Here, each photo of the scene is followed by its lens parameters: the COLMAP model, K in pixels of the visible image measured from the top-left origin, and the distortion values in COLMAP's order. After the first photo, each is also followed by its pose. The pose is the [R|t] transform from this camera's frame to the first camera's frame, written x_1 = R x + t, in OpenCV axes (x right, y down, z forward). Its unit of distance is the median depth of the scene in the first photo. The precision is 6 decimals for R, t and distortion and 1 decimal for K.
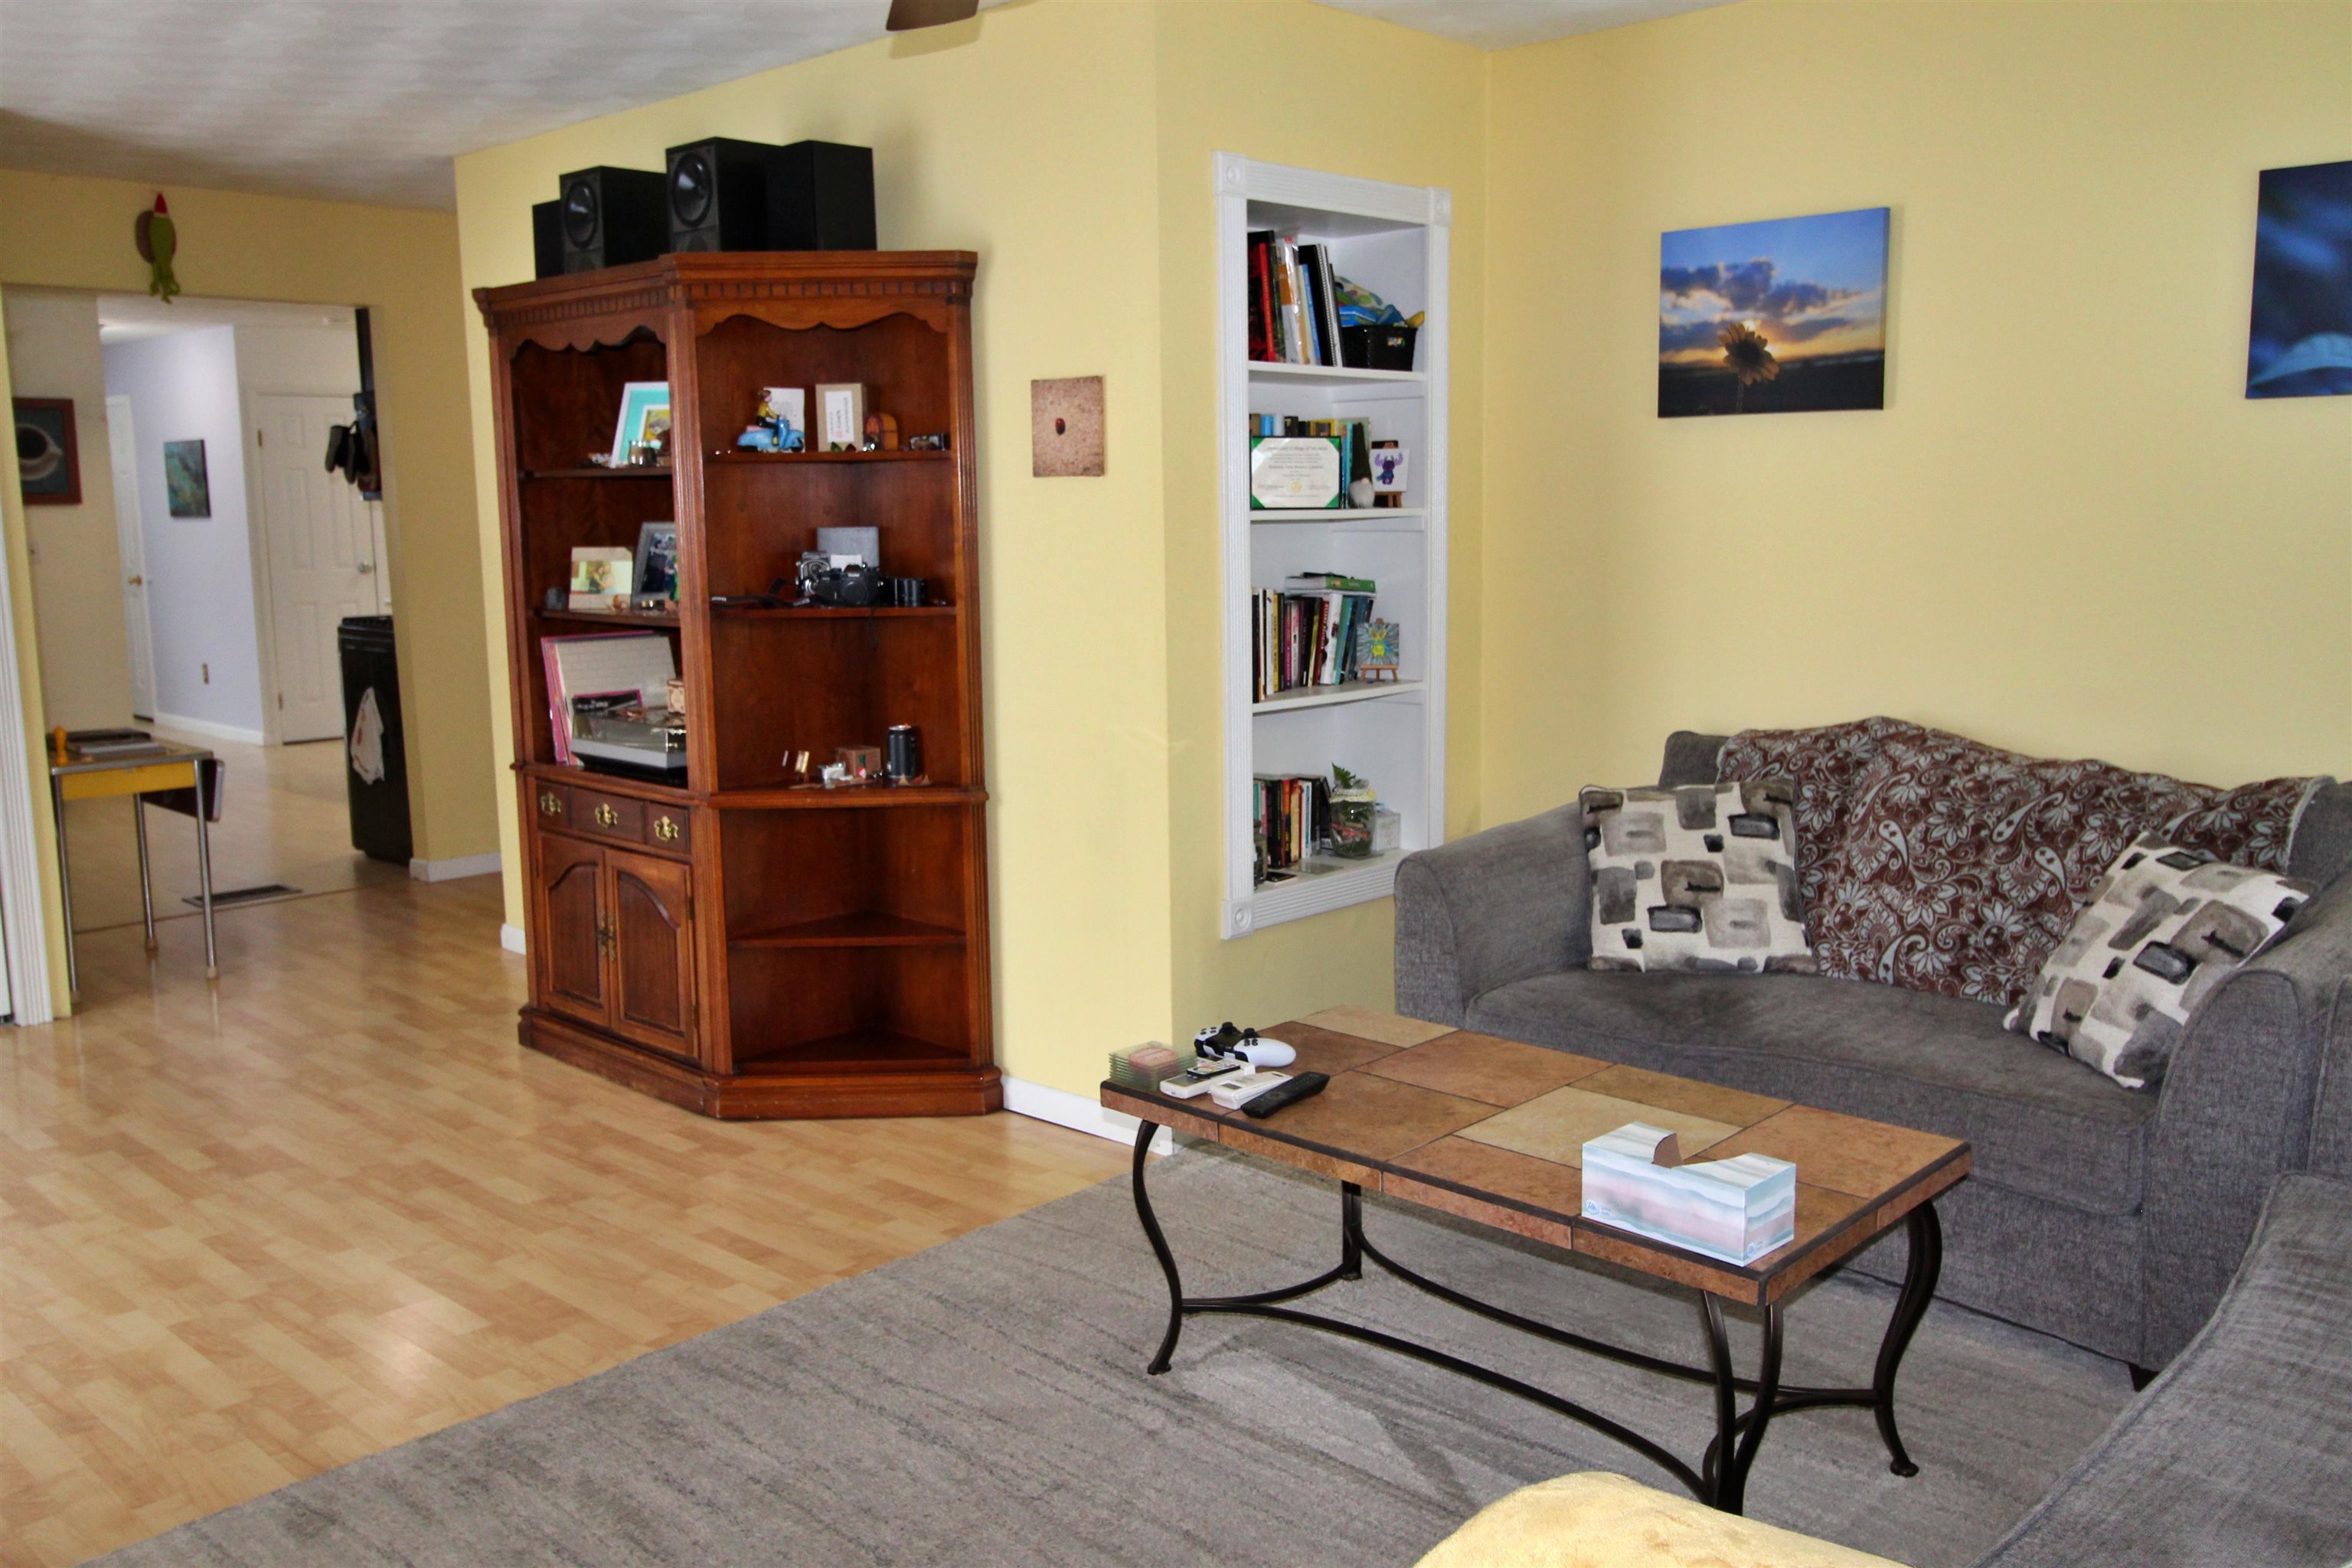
lens RADIAL K [[1874.7, 0, 1141.2], [0, 1874.7, 710.9], [0, 0, 1]] dist [0.008304, 0.003360]
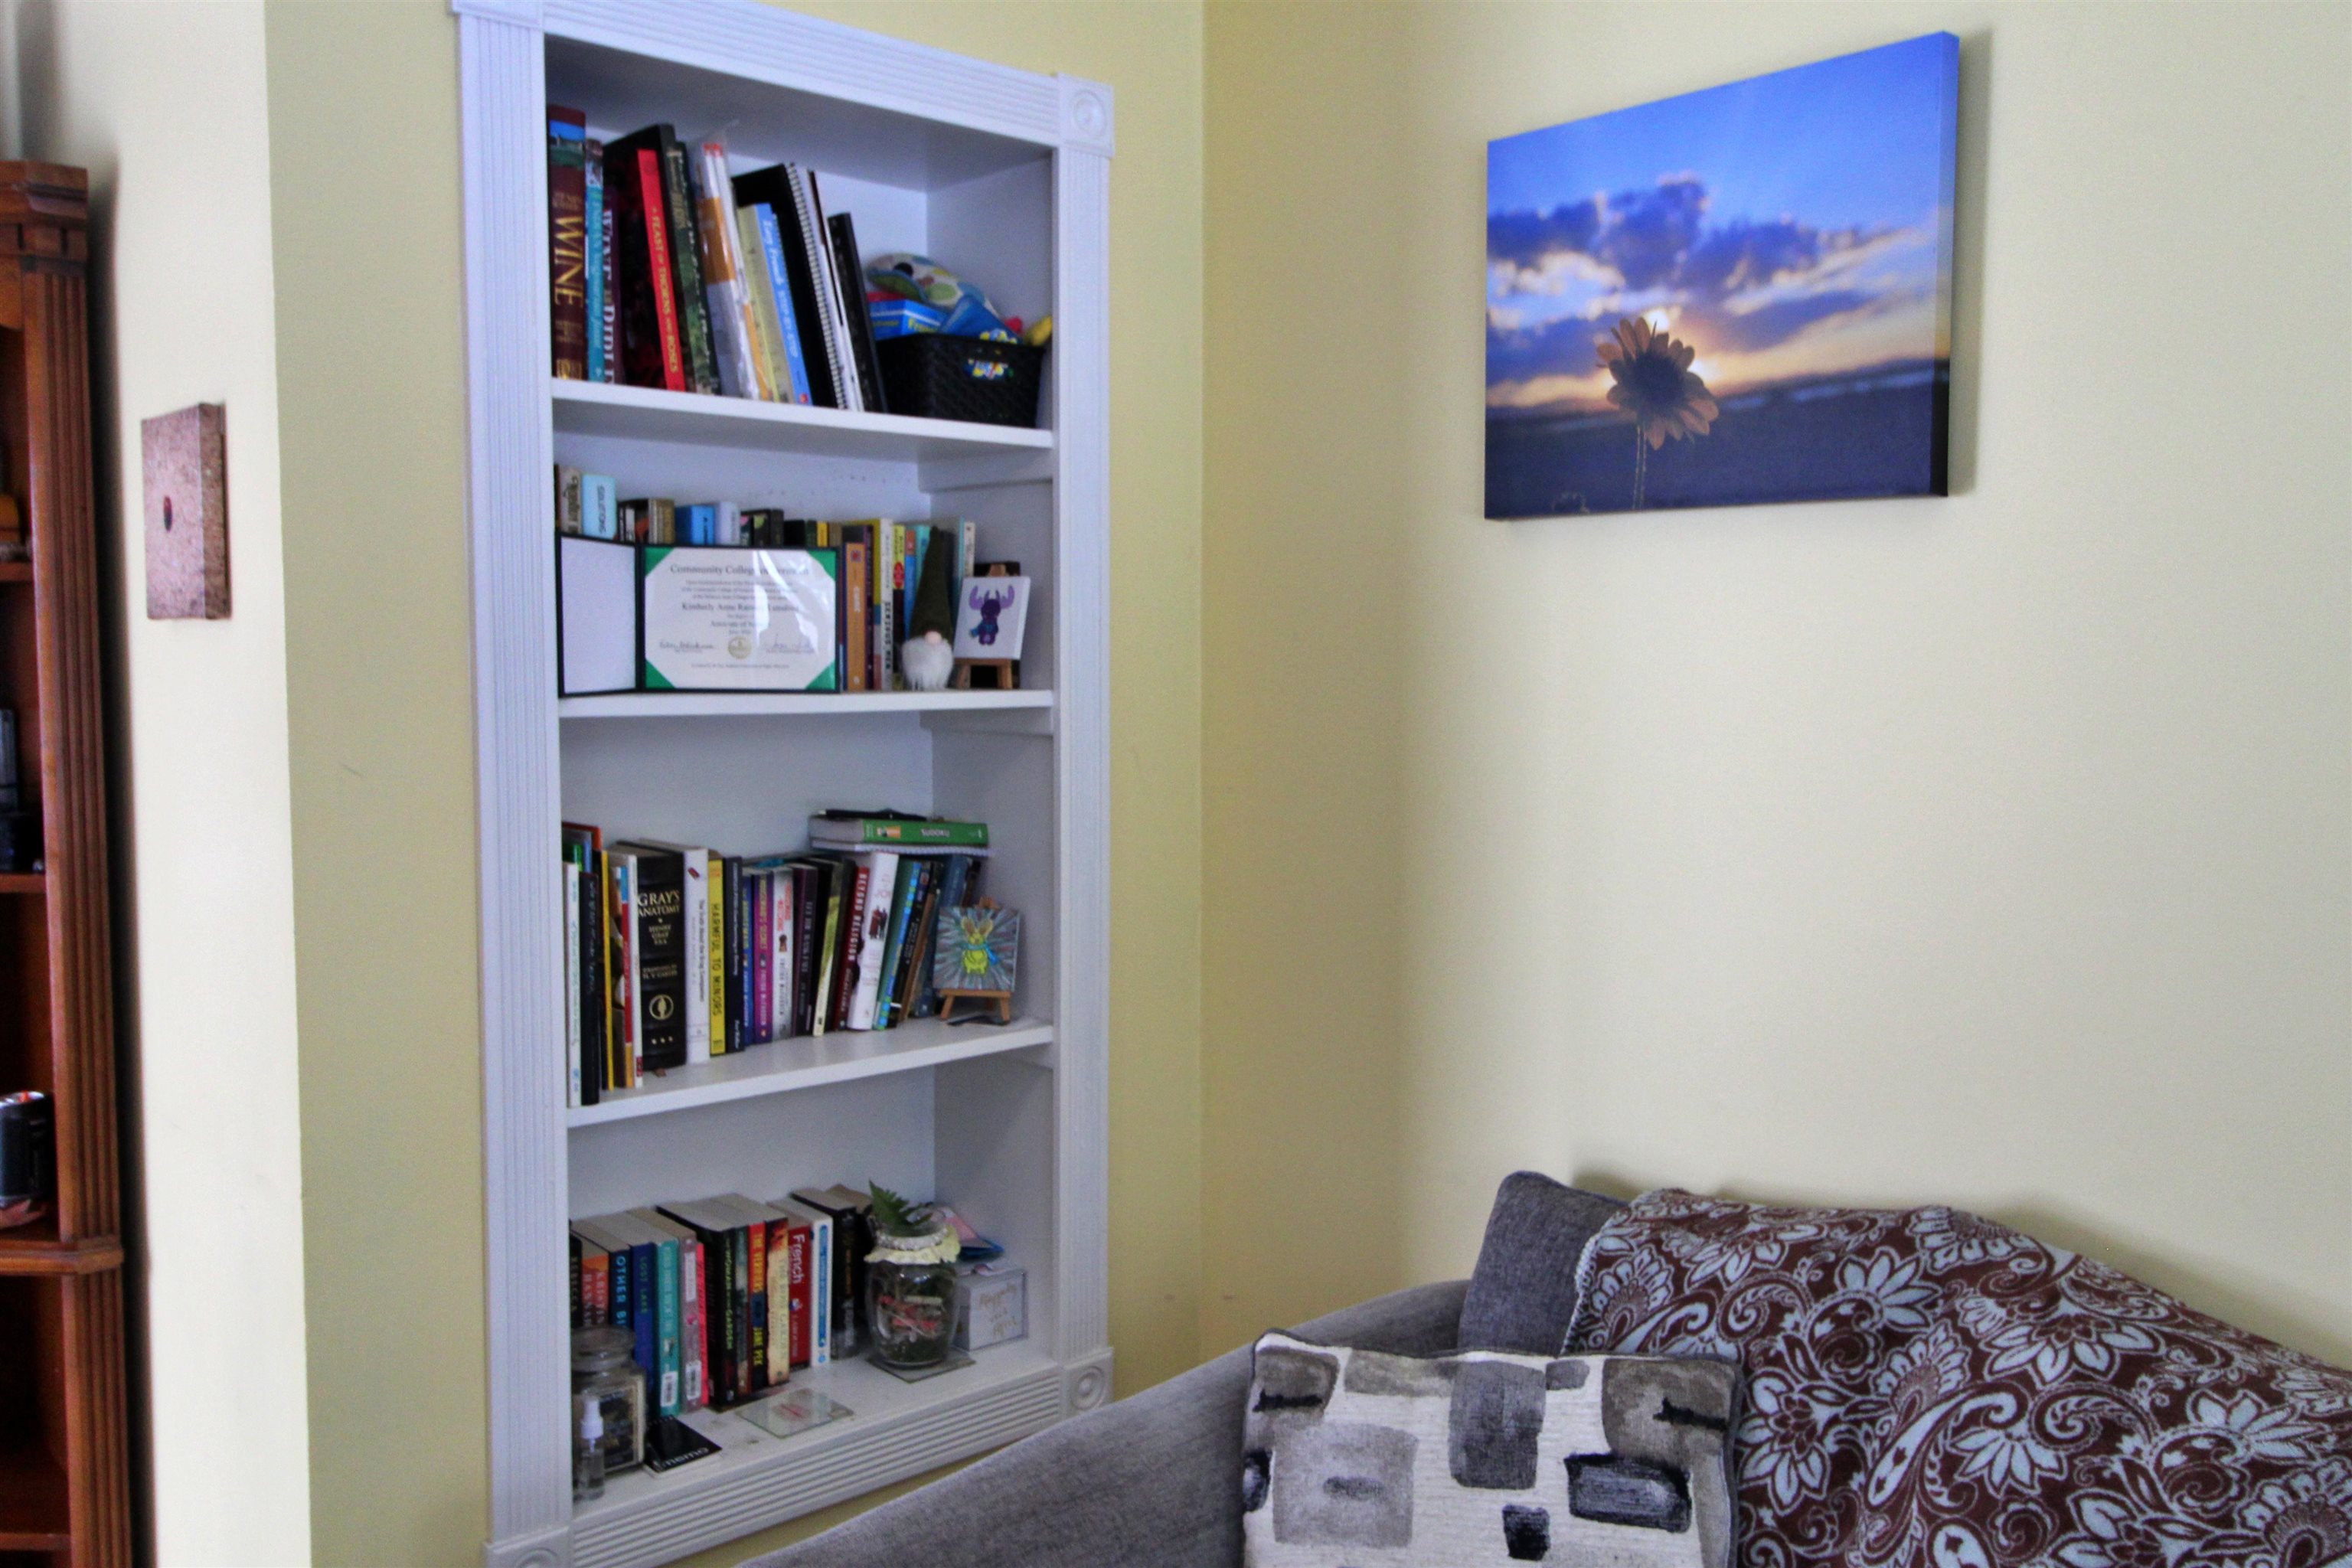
lens RADIAL K [[1874.7, 0, 1137.9], [0, 1874.7, 726.2], [0, 0, 1]] dist [0.008304, 0.003360]
pose [[0.997798, 0.020779, -0.062982, 0.226707], [-0.025221, 0.997188, -0.070567, -0.068922], [0.061339, 0.072000, 0.995517, 0.535696]]
